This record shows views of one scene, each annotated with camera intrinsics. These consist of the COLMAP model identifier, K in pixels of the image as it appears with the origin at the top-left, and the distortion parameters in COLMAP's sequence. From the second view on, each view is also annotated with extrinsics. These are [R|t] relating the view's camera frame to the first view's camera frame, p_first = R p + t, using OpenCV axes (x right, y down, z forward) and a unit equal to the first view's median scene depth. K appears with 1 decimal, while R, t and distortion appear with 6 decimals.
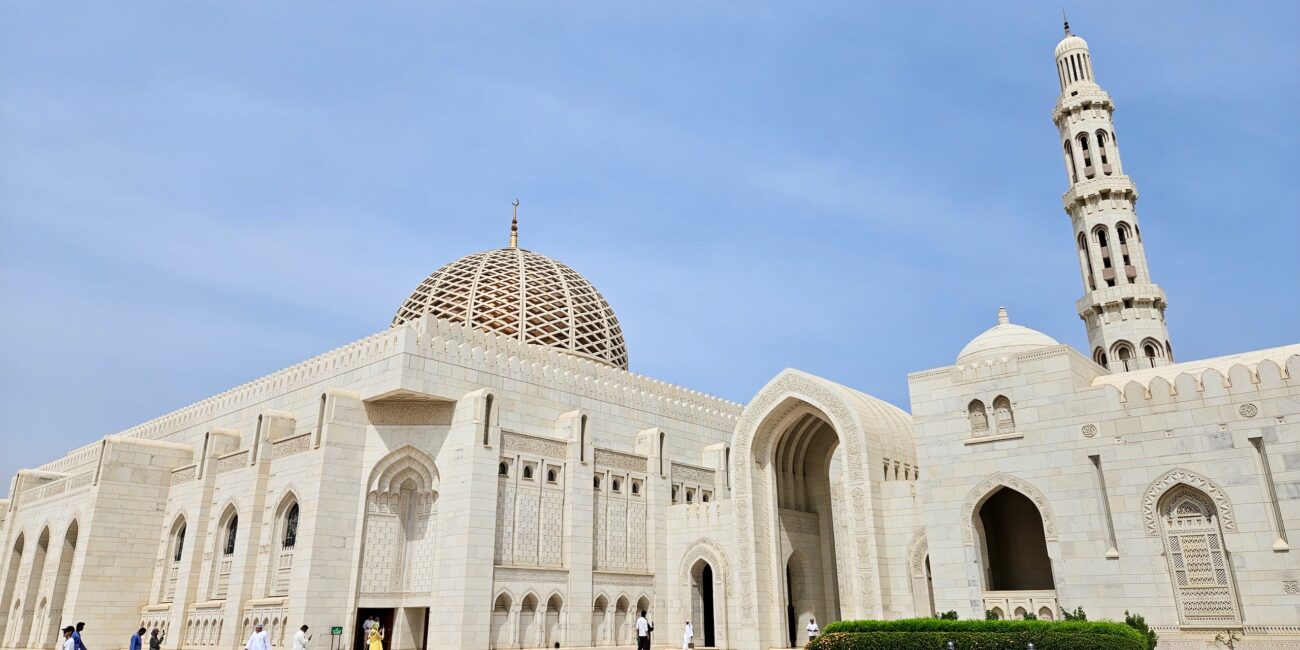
lens RADIAL K [[838.4, 0, 650.9], [0, 838.4, 321.0], [0, 0, 1]] dist [0.063069, 0.000776]
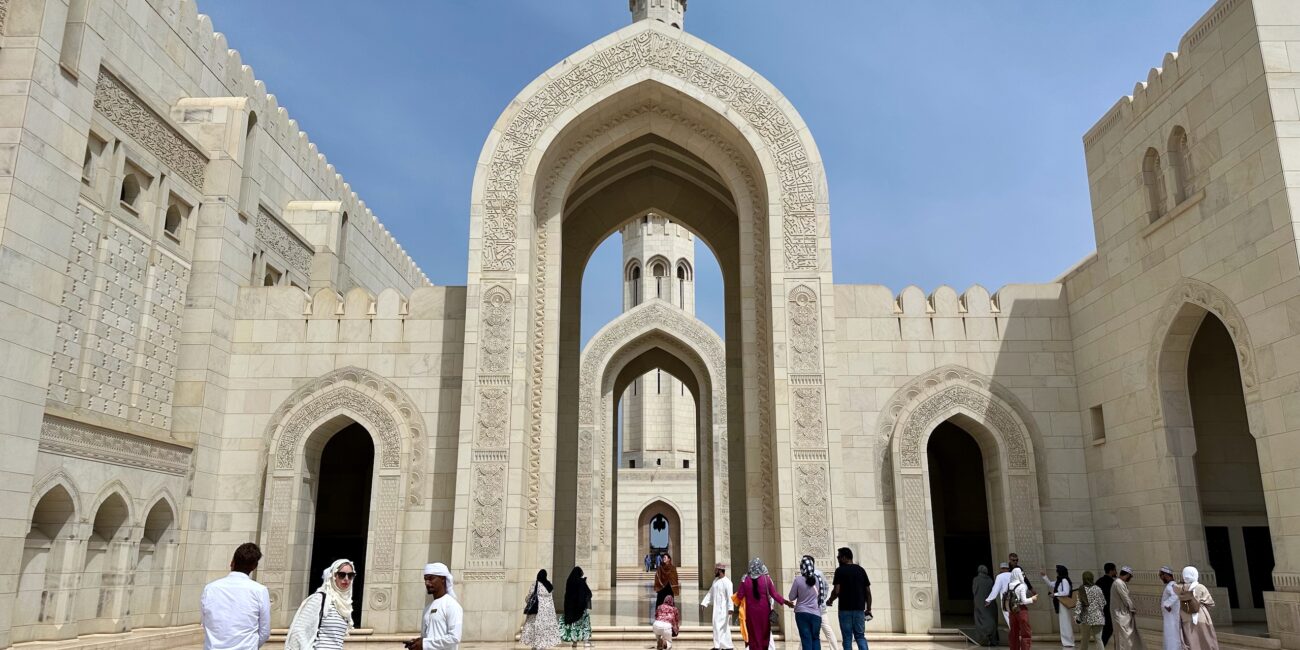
lens RADIAL K [[884.0, 0, 653.3], [0, 884.0, 332.7], [0, 0, 1]] dist [-0.006353, -0.002523]
pose [[0.732939, 0.166415, 0.659626, -0.115924], [-0.222234, 0.974993, 0.000955, 0.208449], [-0.642972, -0.147291, 0.751593, 0.589082]]
